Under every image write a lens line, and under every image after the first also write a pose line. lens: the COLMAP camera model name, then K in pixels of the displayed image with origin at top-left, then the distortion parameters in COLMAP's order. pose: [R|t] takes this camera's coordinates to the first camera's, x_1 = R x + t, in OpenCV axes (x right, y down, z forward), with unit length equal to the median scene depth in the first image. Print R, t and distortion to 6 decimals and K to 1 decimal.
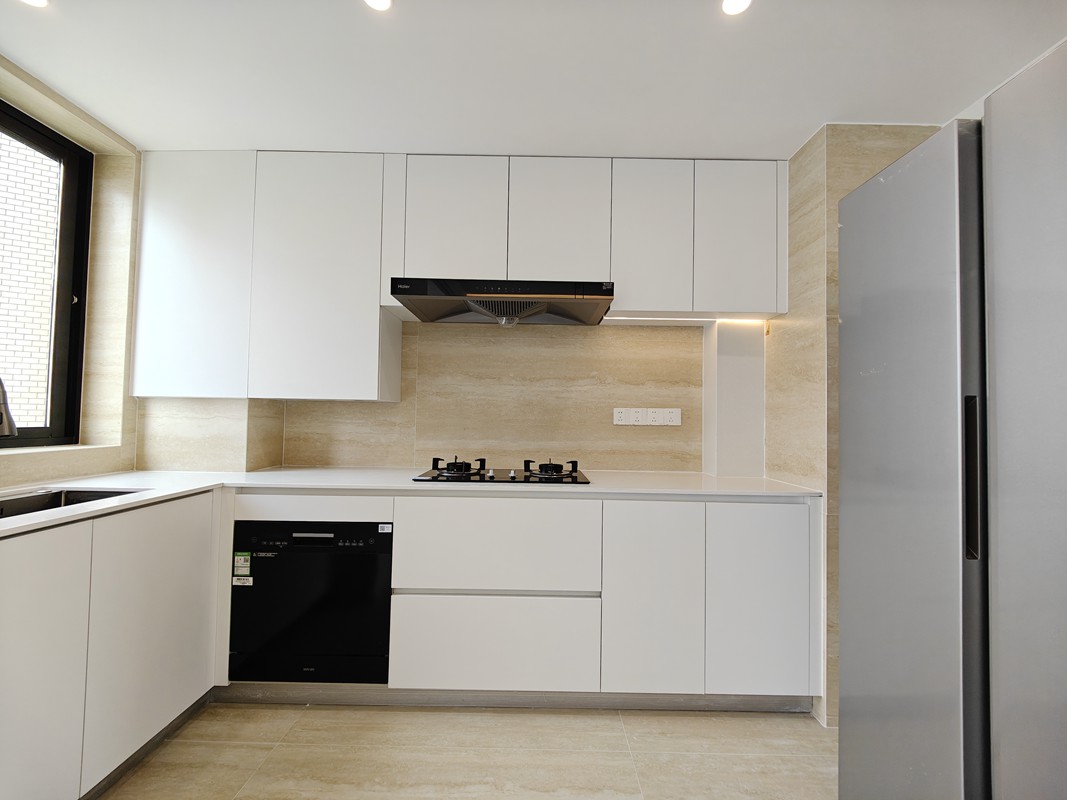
lens RADIAL K [[467.3, 0, 537.4], [0, 467.3, 399.1], [0, 0, 1]] dist [-0.002112, -0.000360]
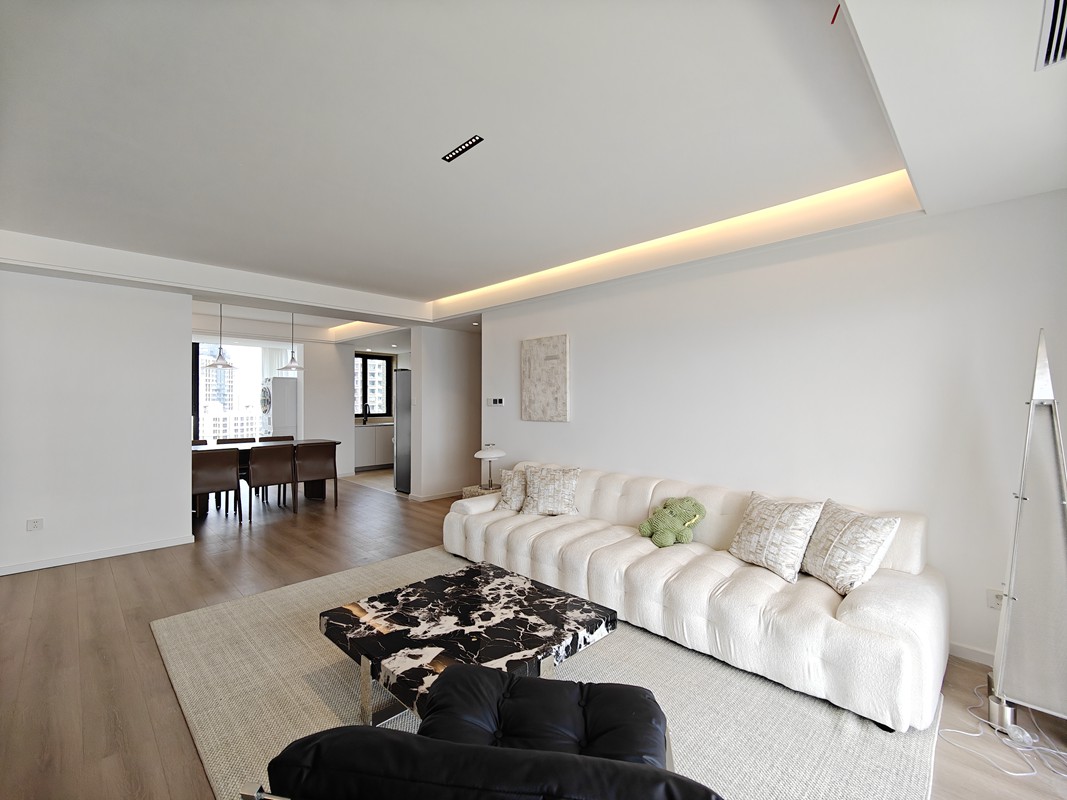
lens RADIAL K [[467.3, 0, 537.4], [0, 467.3, 399.1], [0, 0, 1]] dist [-0.002112, -0.000360]
pose [[0.714009, -0.025918, -0.699656, 3.514020], [0.040642, 0.999164, 0.004463, -0.047726], [0.698956, -0.031622, 0.714466, -1.410581]]
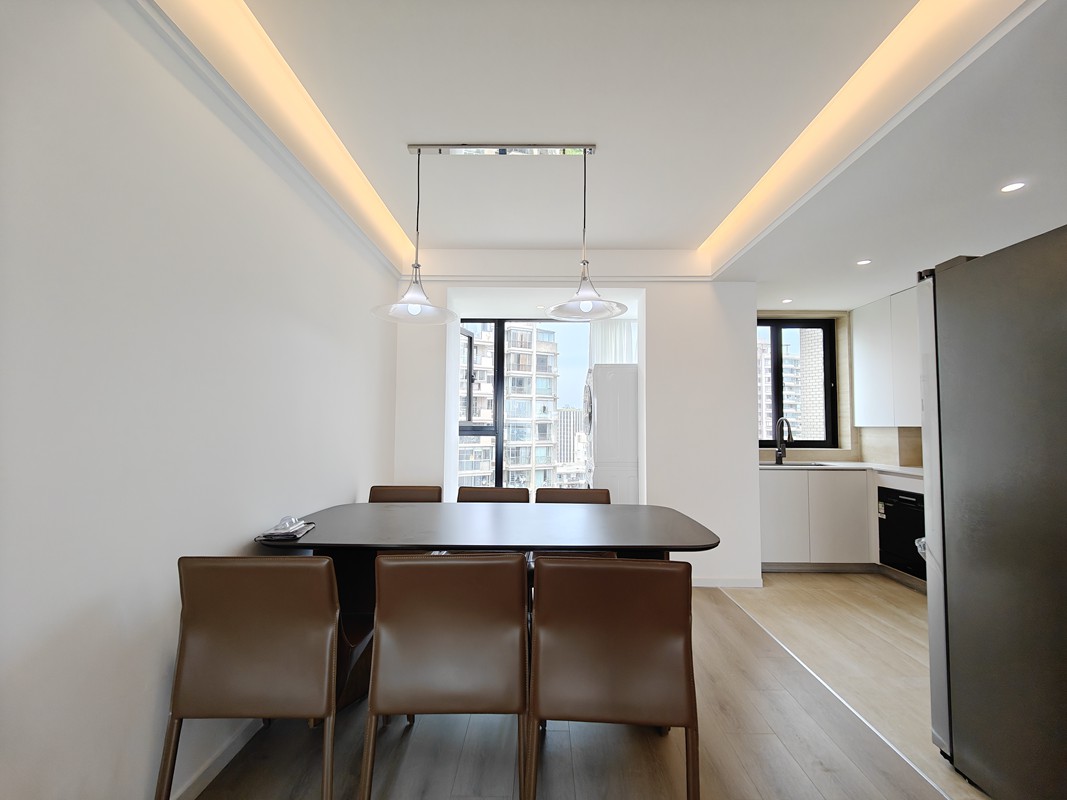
lens RADIAL K [[467.3, 0, 537.4], [0, 467.3, 399.1], [0, 0, 1]] dist [-0.002112, -0.000360]
pose [[-0.004917, -0.075230, -0.997154, 1.286730], [0.026276, 0.996812, -0.075334, -0.008662], [0.999643, -0.026572, -0.002924, -0.440760]]
